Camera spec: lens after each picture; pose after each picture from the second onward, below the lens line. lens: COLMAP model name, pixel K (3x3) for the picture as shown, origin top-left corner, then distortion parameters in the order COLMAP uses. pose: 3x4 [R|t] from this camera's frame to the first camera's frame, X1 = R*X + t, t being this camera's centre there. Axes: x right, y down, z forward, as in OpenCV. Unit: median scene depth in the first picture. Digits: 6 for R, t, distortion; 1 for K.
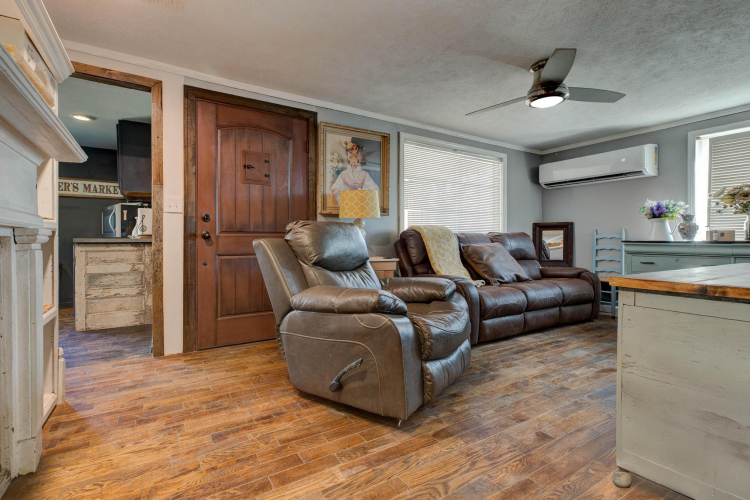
lens RADIAL K [[346.1, 0, 357.2], [0, 346.1, 235.7], [0, 0, 1]] dist [-0.000148, -0.000050]
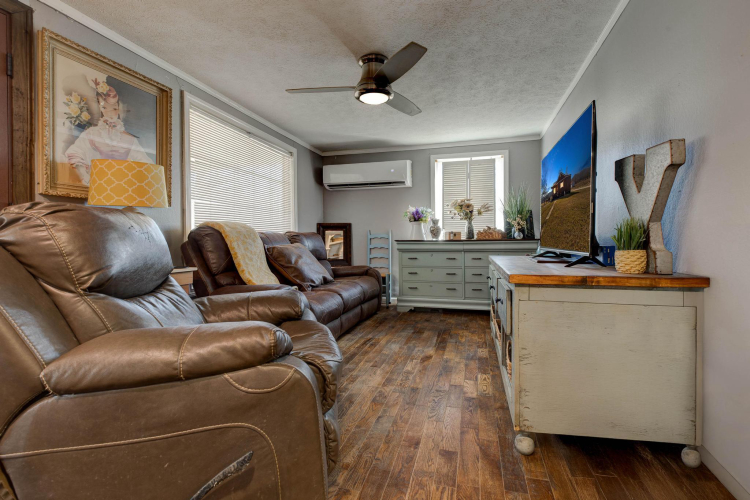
lens RADIAL K [[354.4, 0, 374.0], [0, 354.4, 237.6], [0, 0, 1]] dist [0.003011, 0.000257]
pose [[0.720484, -0.001365, 0.693470, -0.116815], [-0.000738, 0.999996, 0.002736, 0.003145], [-0.693471, -0.002483, 0.720480, 0.217656]]
